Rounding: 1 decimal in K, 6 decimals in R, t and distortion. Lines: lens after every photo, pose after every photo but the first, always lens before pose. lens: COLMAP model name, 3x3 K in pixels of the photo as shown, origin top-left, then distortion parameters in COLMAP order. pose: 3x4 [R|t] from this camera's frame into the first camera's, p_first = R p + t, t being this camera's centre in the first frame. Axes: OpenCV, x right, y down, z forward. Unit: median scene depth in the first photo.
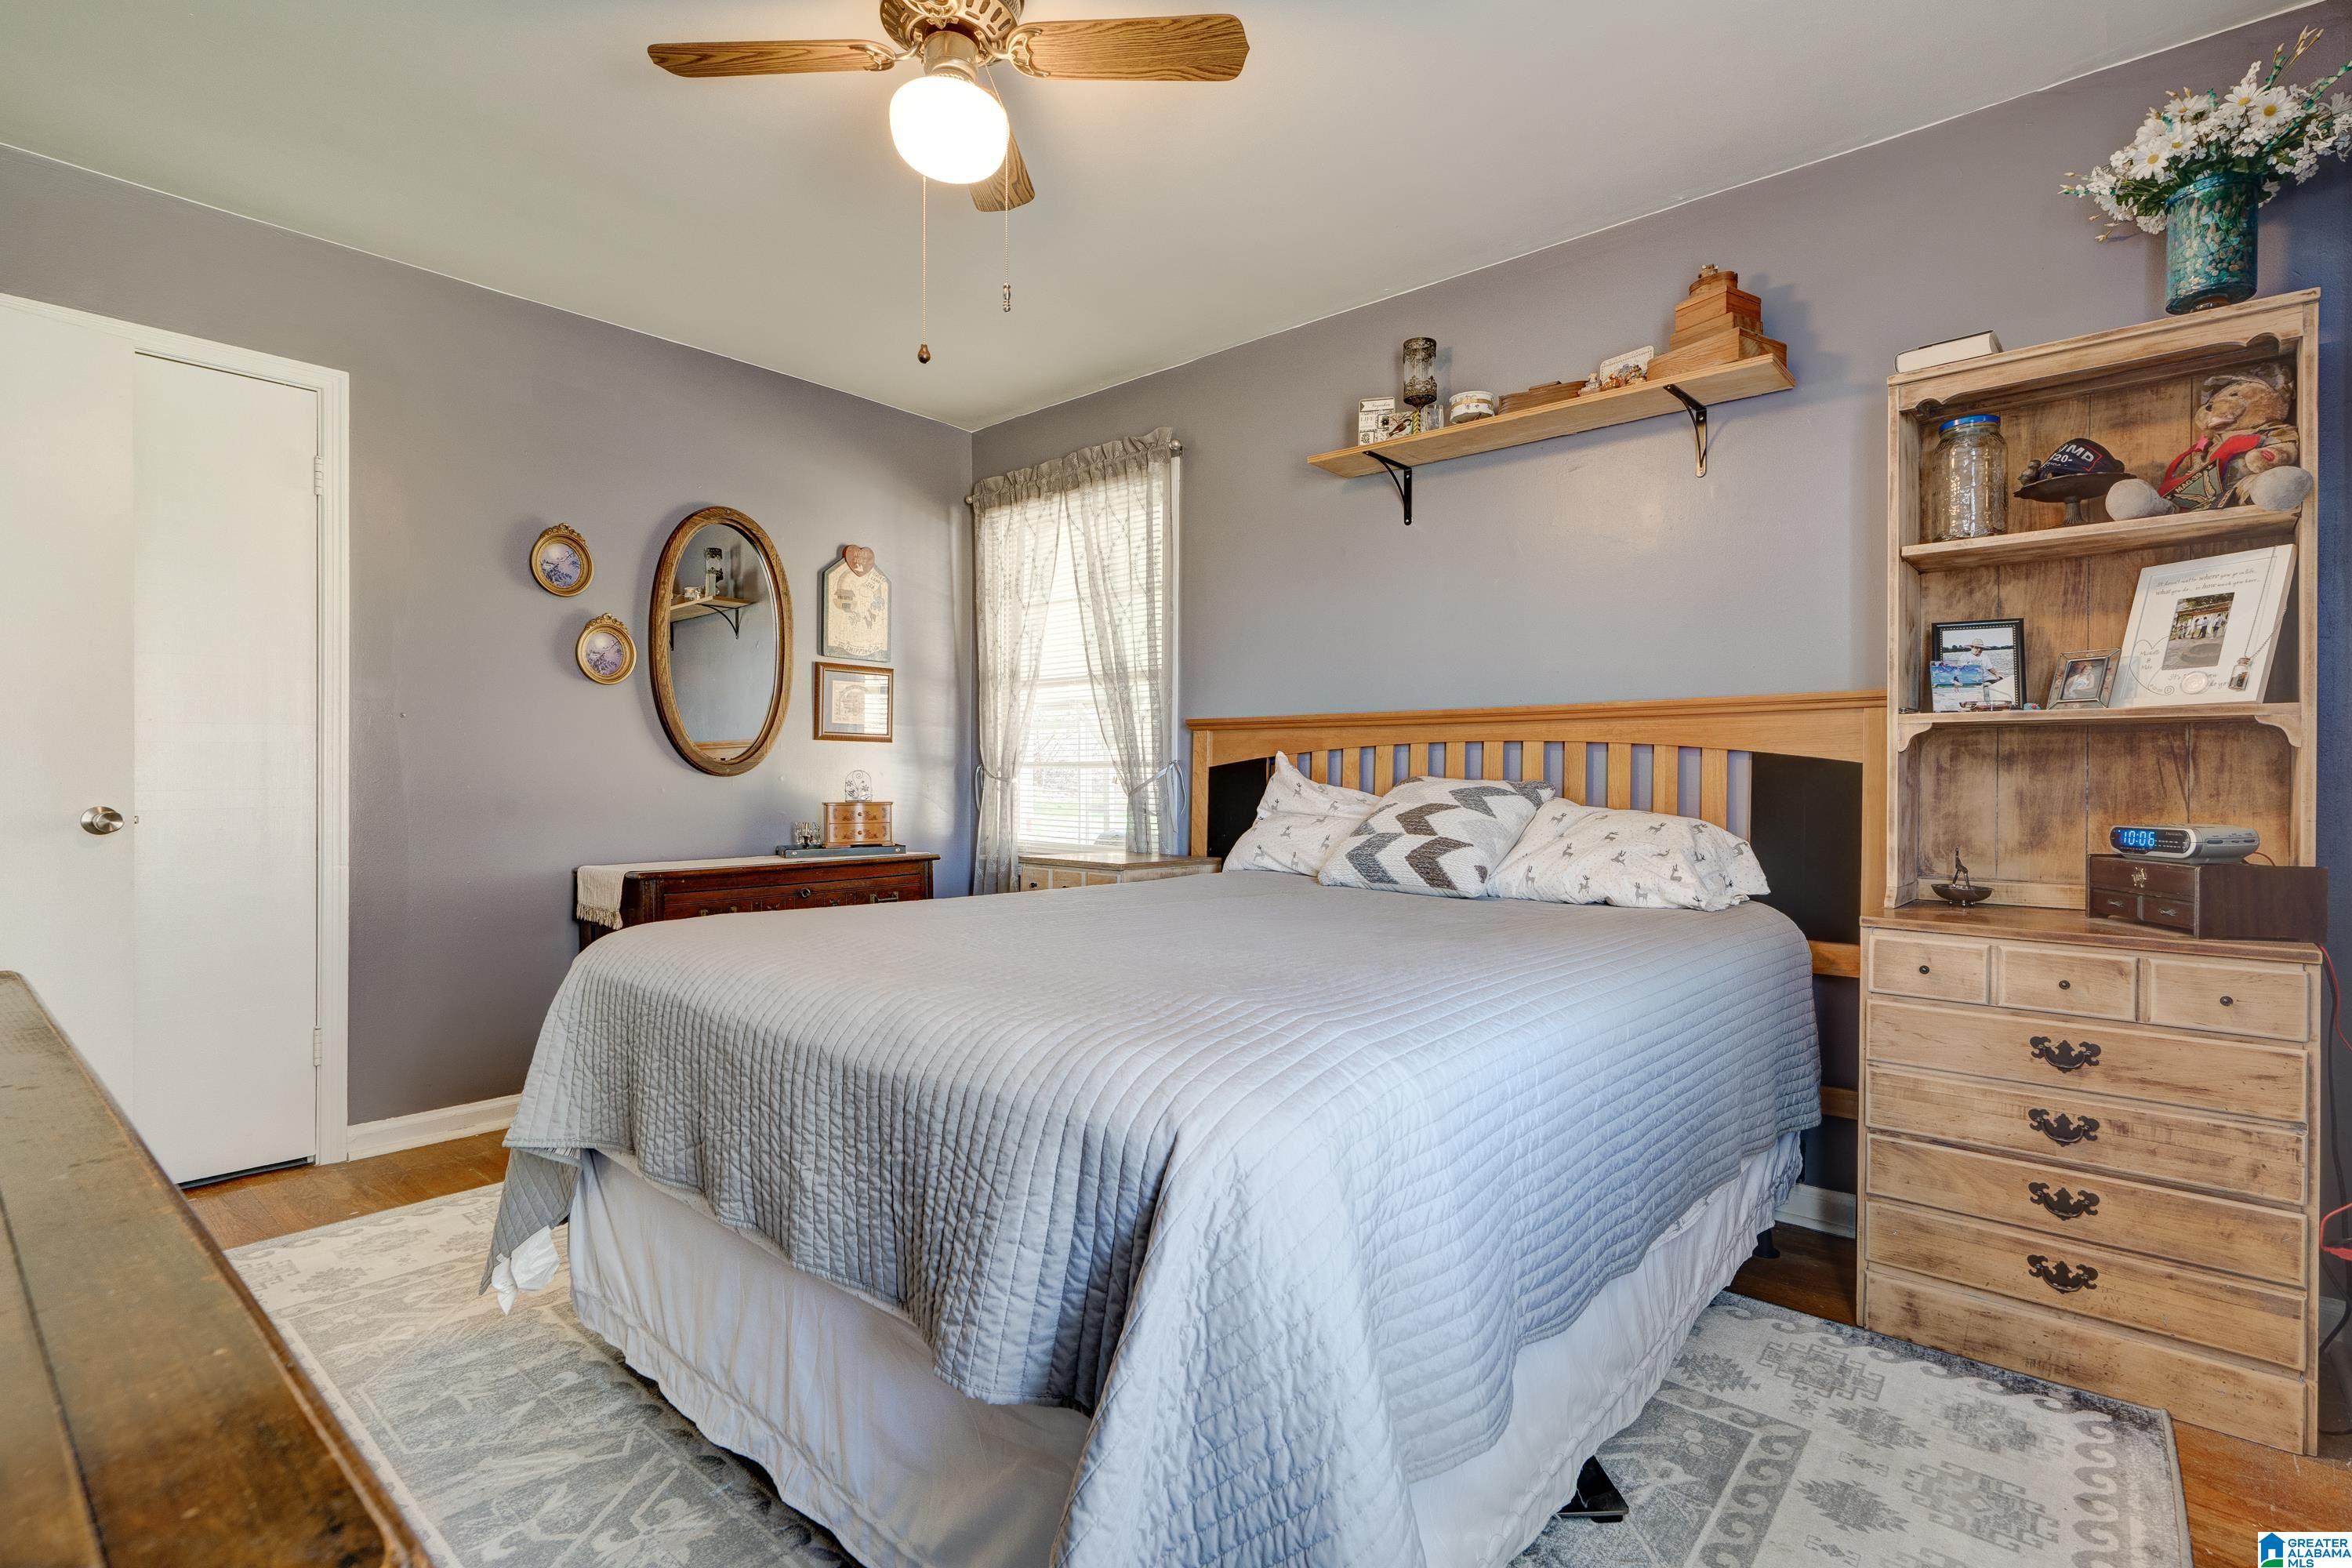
lens RADIAL K [[1066.4, 0, 1176.0], [0, 1066.4, 784.0], [0, 0, 1]] dist [0.000161, -0.000301]
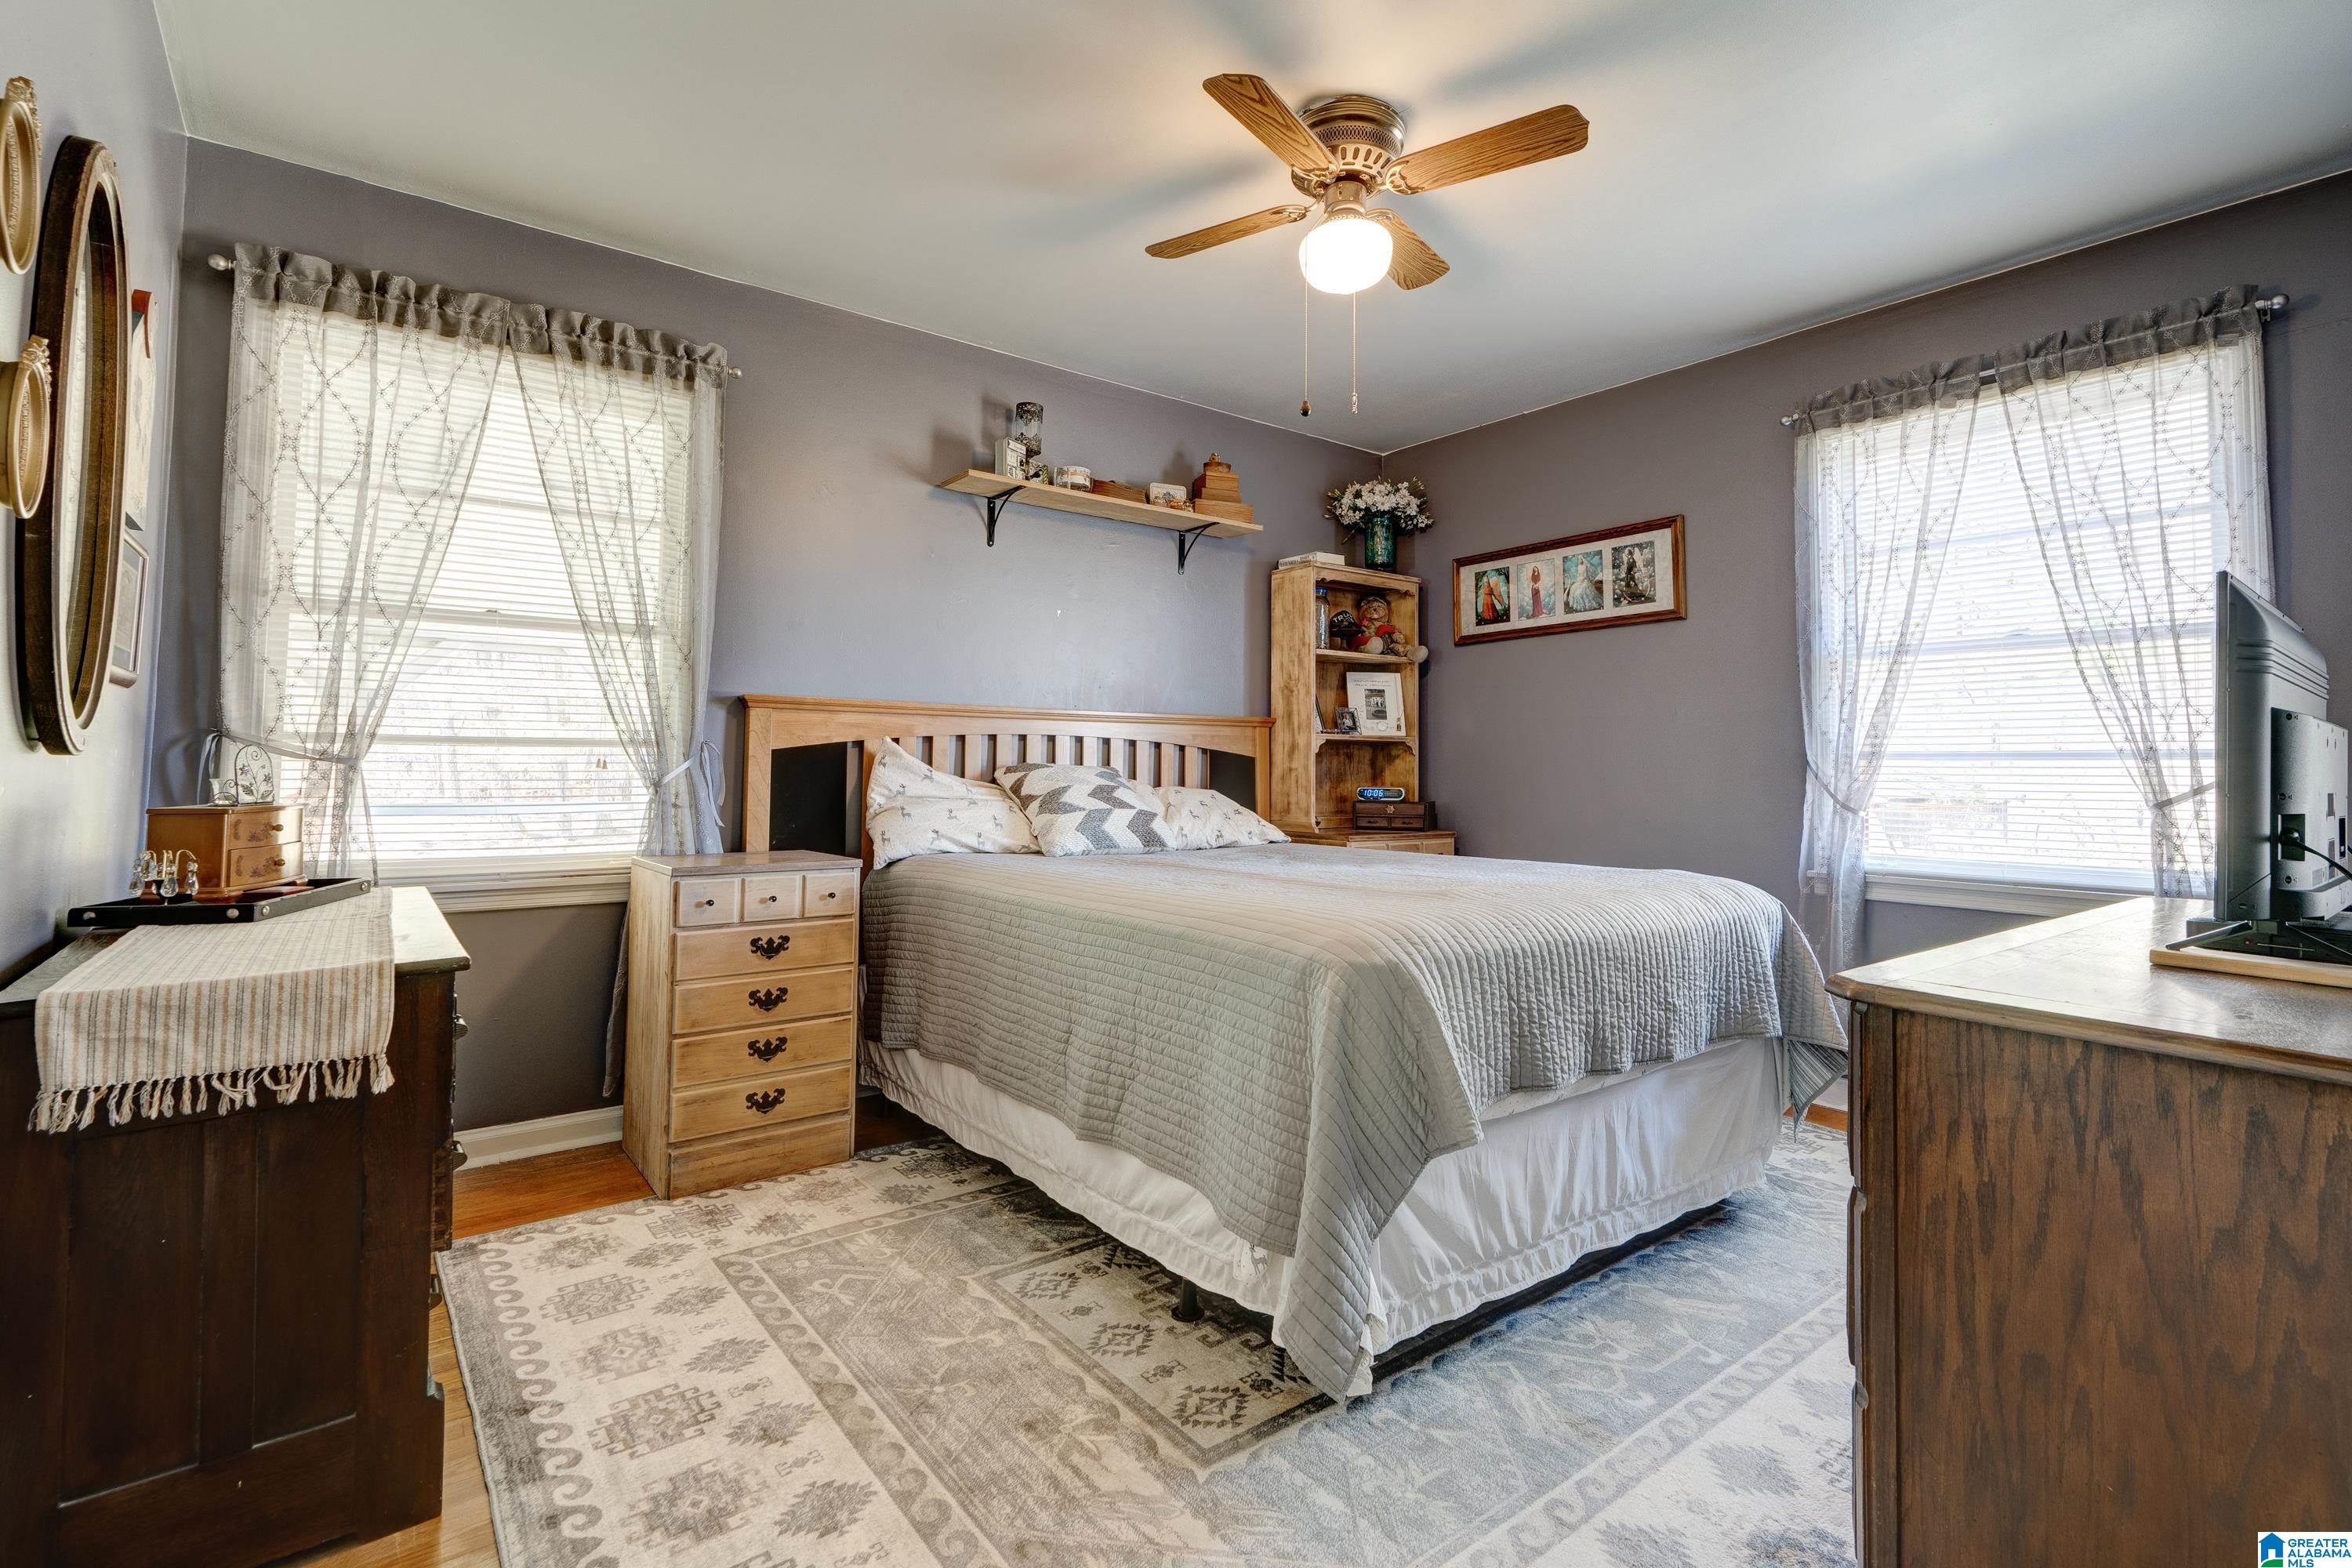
lens RADIAL K [[1076.8, 0, 1168.4], [0, 1076.8, 726.2], [0, 0, 1]] dist [-0.000182, -0.000145]
pose [[0.220906, 0.038474, 0.974536, -1.082663], [0.003355, 0.999186, -0.040208, 0.000153], [-0.975289, 0.012152, 0.220597, 0.682739]]
